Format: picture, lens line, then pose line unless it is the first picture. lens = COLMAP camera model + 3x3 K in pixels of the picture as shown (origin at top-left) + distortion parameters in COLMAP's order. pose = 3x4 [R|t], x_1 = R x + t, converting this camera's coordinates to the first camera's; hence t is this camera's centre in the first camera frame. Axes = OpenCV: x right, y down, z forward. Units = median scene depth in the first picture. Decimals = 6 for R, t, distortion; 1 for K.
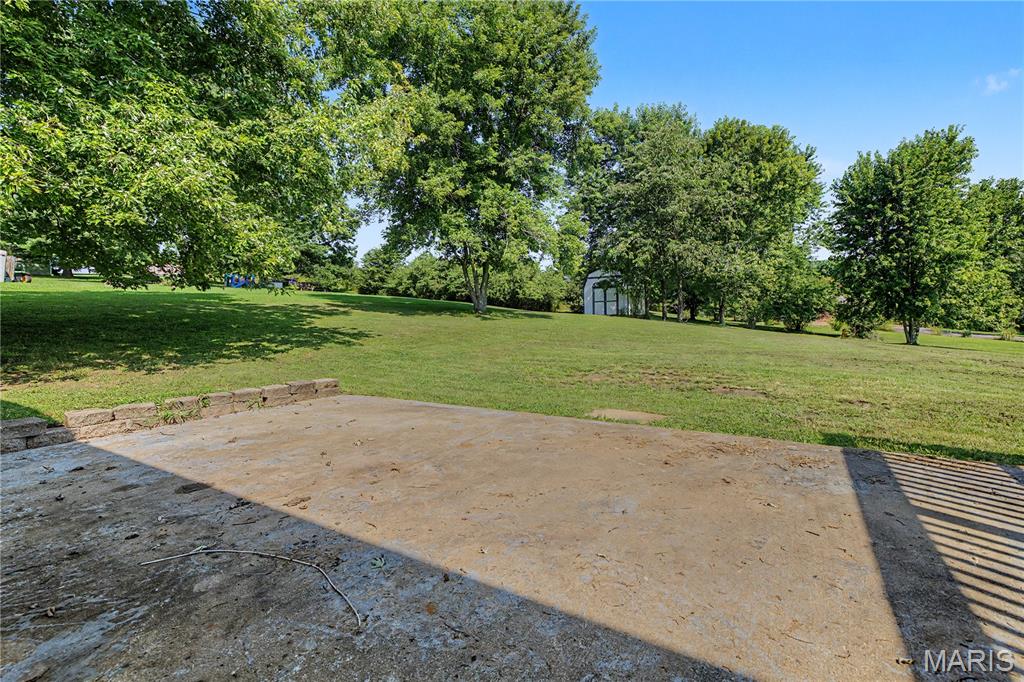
lens RADIAL K [[437.2, 0, 522.3], [0, 437.2, 328.5], [0, 0, 1]] dist [0.011690, -0.002068]
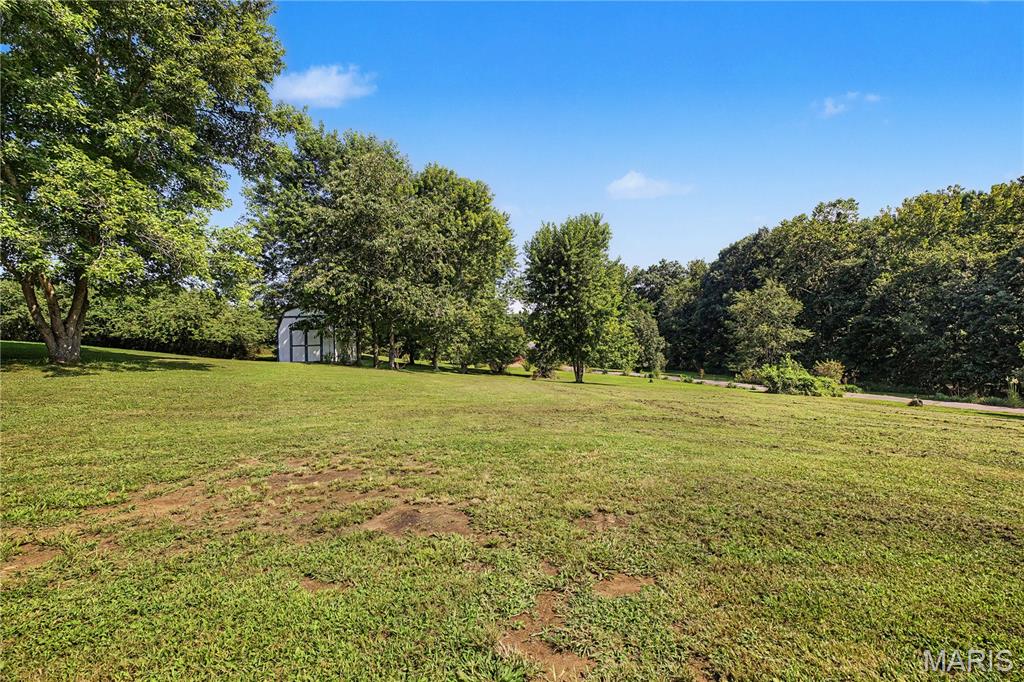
lens RADIAL K [[437.2, 0, 514.3], [0, 437.2, 344.4], [0, 0, 1]] dist [0.011690, -0.002068]
pose [[0.829216, 0.008982, 0.558857, 0.061840], [0.026855, 0.998076, -0.055887, -0.008342], [-0.558283, 0.061350, 0.827379, 0.105111]]
